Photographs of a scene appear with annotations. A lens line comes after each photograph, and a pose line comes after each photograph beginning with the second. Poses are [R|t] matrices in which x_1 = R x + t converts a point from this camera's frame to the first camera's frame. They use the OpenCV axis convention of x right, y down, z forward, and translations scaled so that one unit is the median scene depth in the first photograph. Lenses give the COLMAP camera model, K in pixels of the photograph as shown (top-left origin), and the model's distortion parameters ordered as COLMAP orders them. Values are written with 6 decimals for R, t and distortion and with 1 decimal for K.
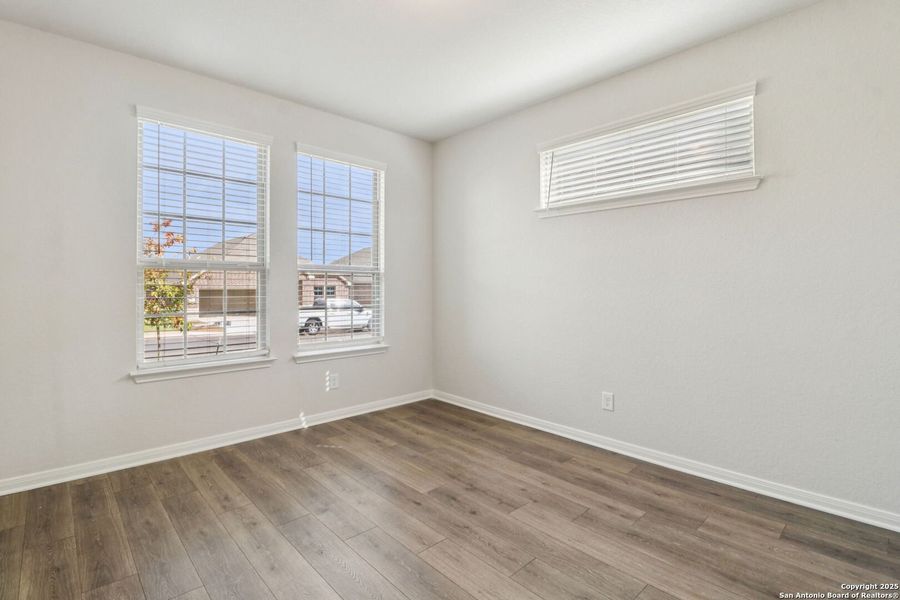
lens RADIAL K [[427.6, 0, 445.8], [0, 427.6, 296.0], [0, 0, 1]] dist [-0.000997, -0.001025]
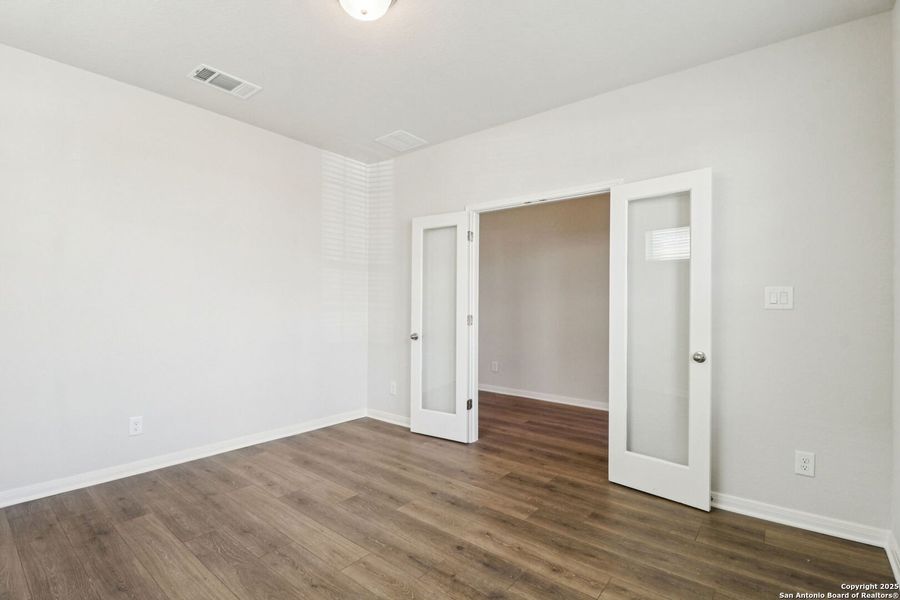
lens RADIAL K [[427.6, 0, 445.8], [0, 427.6, 296.0], [0, 0, 1]] dist [-0.000997, -0.001025]
pose [[-0.990907, -0.006890, -0.134373, -0.089553], [-0.007575, 0.999961, 0.004582, -0.047107], [0.134336, 0.005558, -0.990920, 1.773236]]
